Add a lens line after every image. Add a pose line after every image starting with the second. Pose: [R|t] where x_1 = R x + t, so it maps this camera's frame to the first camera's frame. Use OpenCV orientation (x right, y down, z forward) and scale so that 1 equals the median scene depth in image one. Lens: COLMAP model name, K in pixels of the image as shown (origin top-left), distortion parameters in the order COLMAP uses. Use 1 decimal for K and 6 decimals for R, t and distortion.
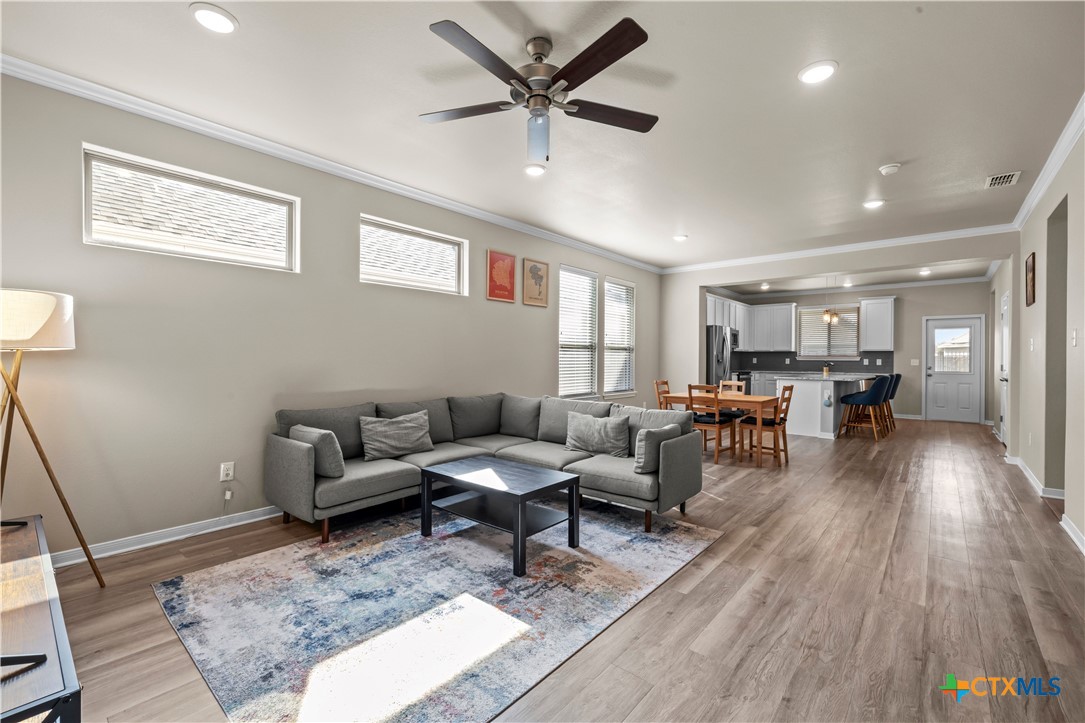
lens RADIAL K [[469.2, 0, 538.9], [0, 469.2, 360.9], [0, 0, 1]] dist [0.001315, 0.000399]
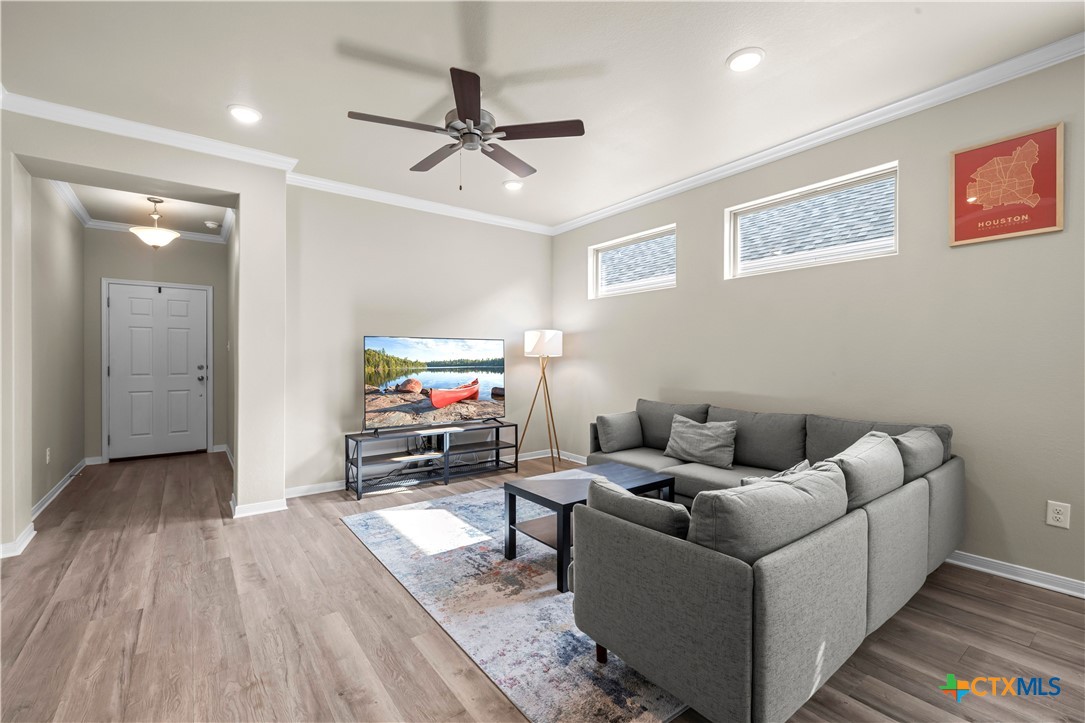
lens RADIAL K [[469.2, 0, 538.9], [0, 469.2, 360.9], [0, 0, 1]] dist [0.001315, 0.000399]
pose [[-0.219114, -0.001399, -0.975698, 0.921325], [-0.008472, 0.999964, 0.000469, 0.001161], [0.975662, 0.008369, -0.219118, 1.196542]]
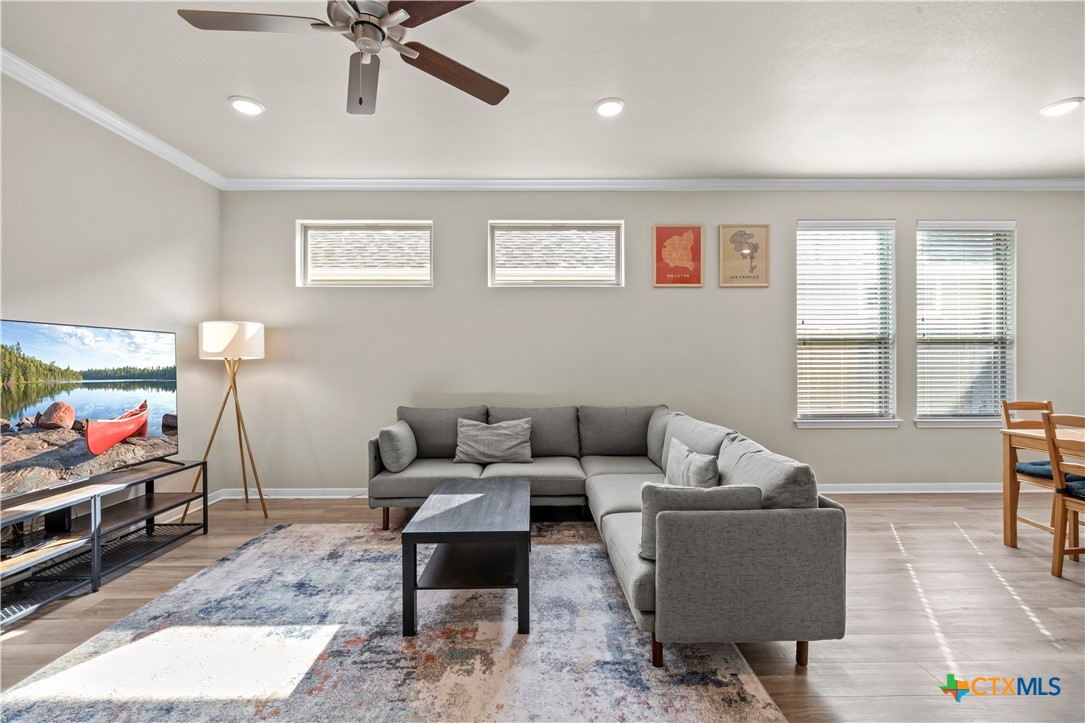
lens RADIAL K [[461.0, 0, 540.1], [0, 461.0, 361.4], [0, 0, 1]] dist [0.002217, -0.000045]
pose [[0.659084, -0.008055, -0.752027, 0.641067], [0.002854, 0.999962, -0.008209, 0.002535], [0.752064, 0.003264, 0.659082, 0.599520]]
